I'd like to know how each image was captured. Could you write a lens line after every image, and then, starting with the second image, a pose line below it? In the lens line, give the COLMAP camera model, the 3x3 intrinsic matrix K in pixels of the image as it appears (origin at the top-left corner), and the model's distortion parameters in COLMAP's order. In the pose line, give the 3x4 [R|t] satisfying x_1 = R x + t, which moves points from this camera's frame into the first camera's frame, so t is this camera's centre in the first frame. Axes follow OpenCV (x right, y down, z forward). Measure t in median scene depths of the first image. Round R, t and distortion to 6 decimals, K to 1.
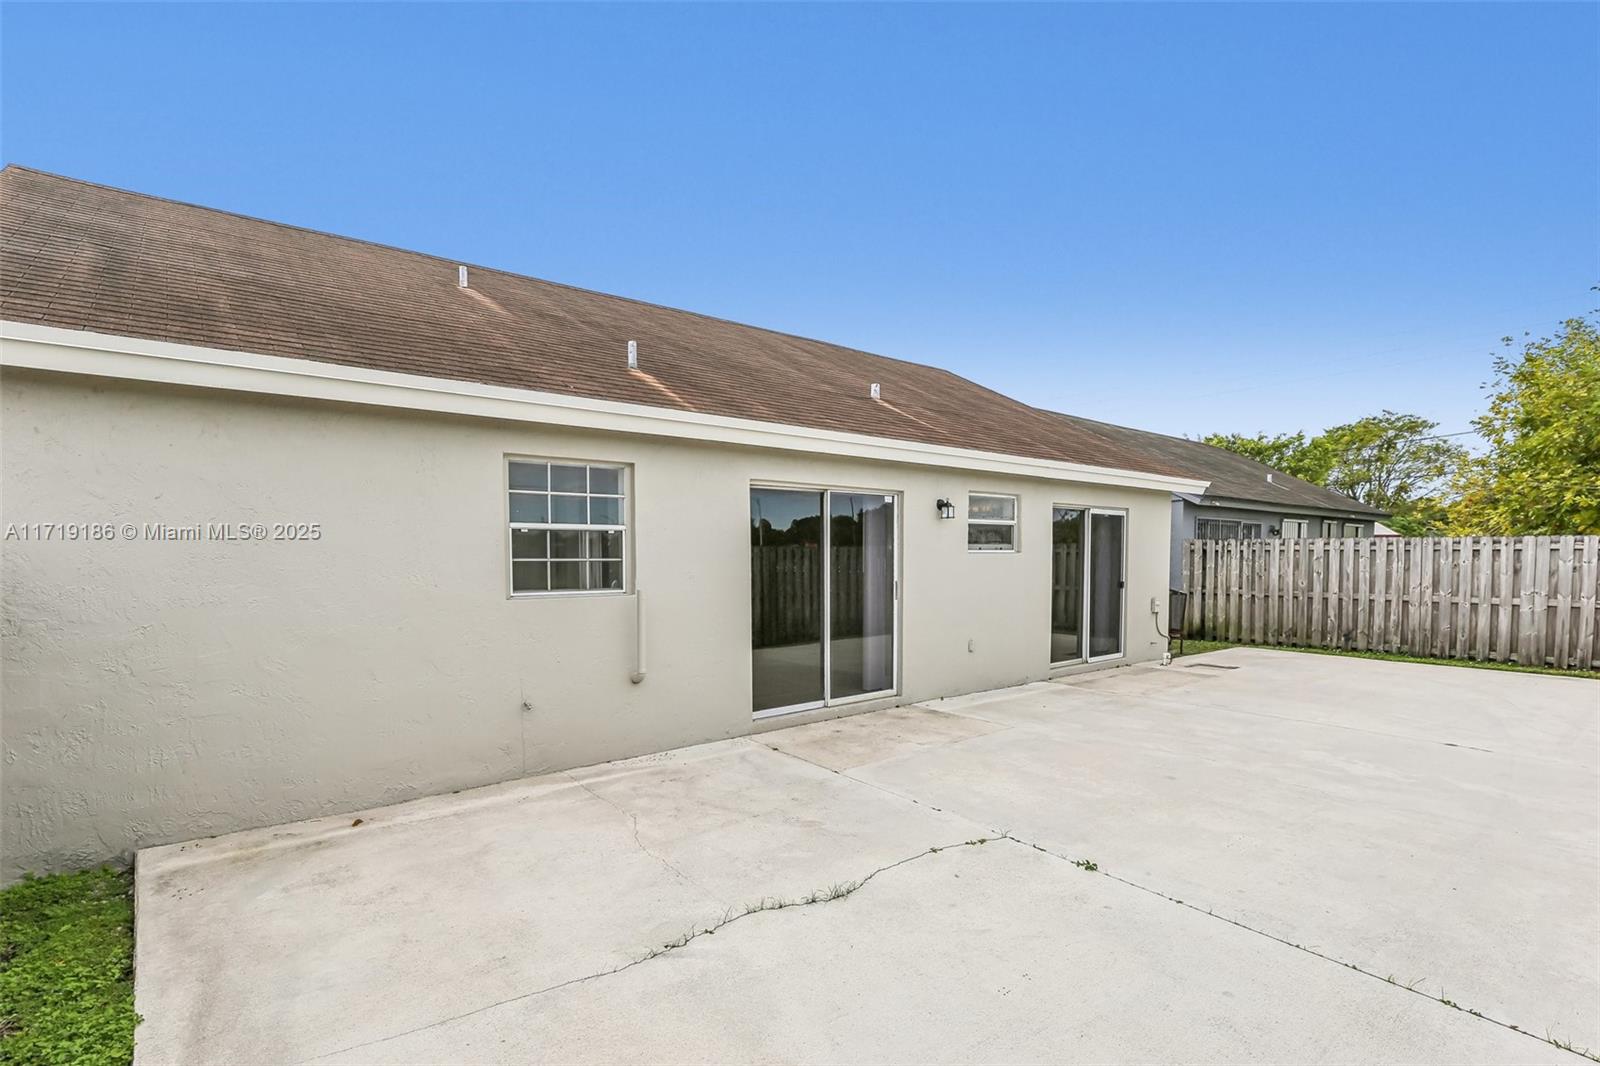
lens RADIAL K [[750.6, 0, 785.5], [0, 750.6, 589.0], [0, 0, 1]] dist [-0.004938, -0.000762]
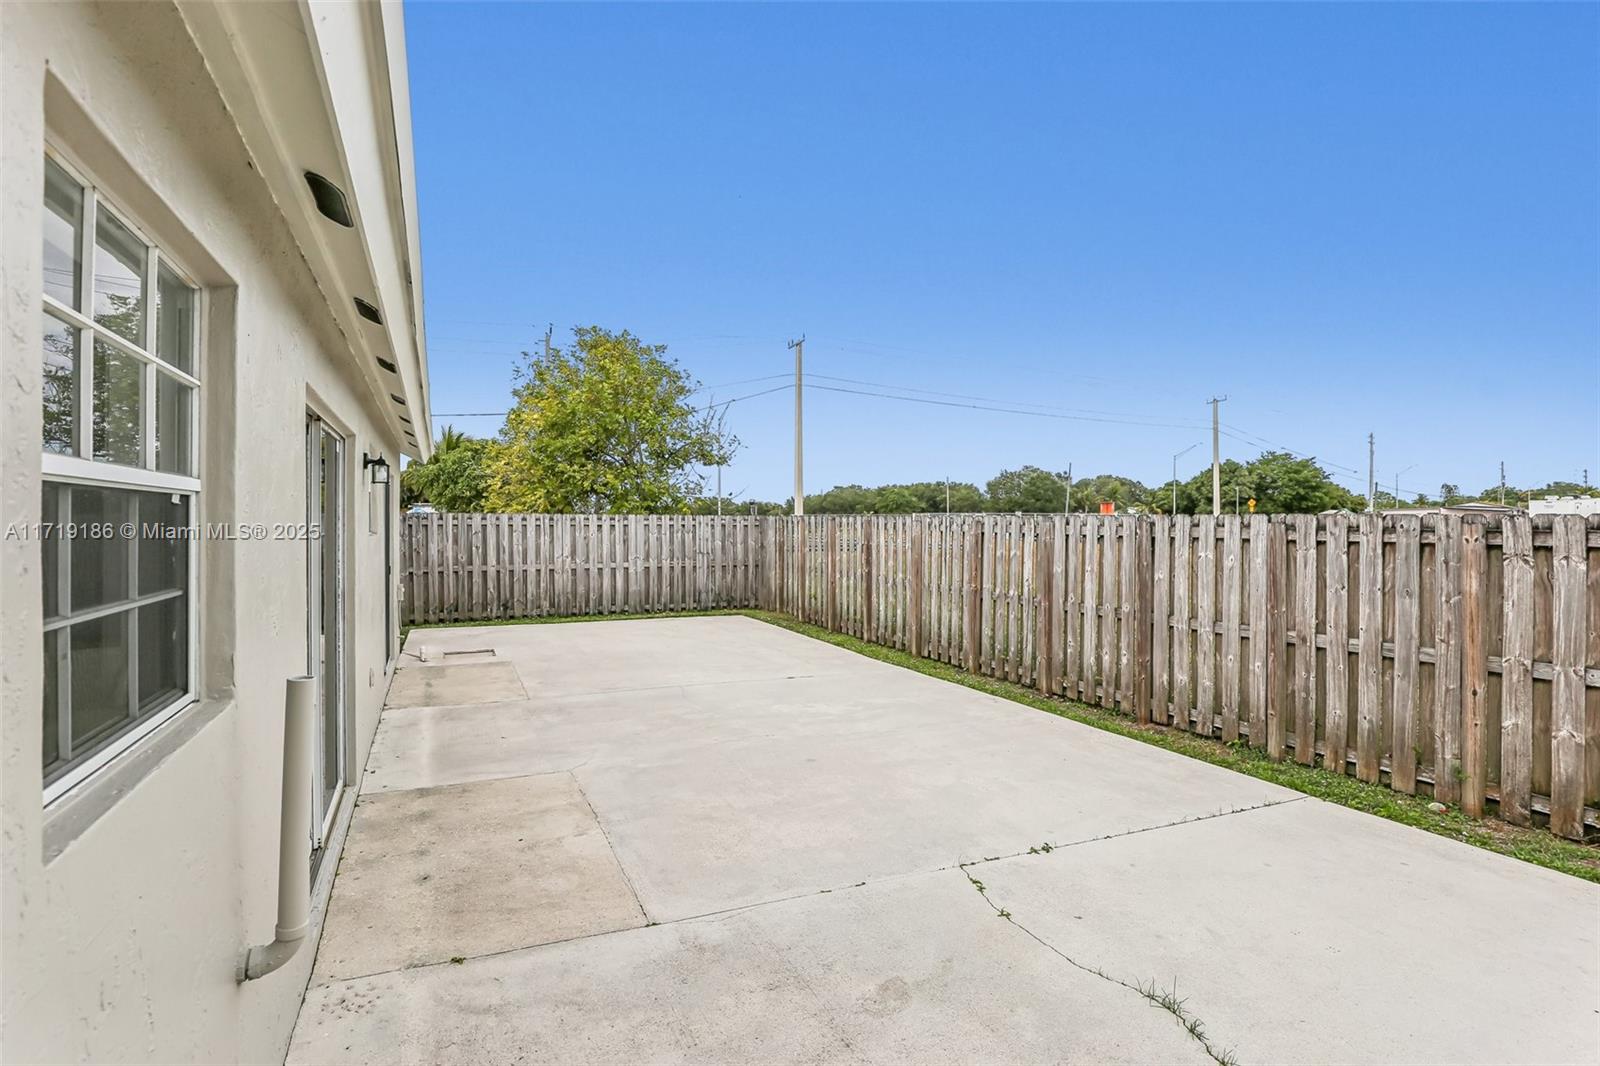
lens RADIAL K [[775.5, 0, 795.2], [0, 775.5, 526.7], [0, 0, 1]] dist [-0.029276, 0.000237]
pose [[0.228555, -0.004442, 0.973521, -0.259421], [0.044351, 0.998999, -0.005854, -0.028572], [-0.972520, 0.044515, 0.228524, 0.401986]]
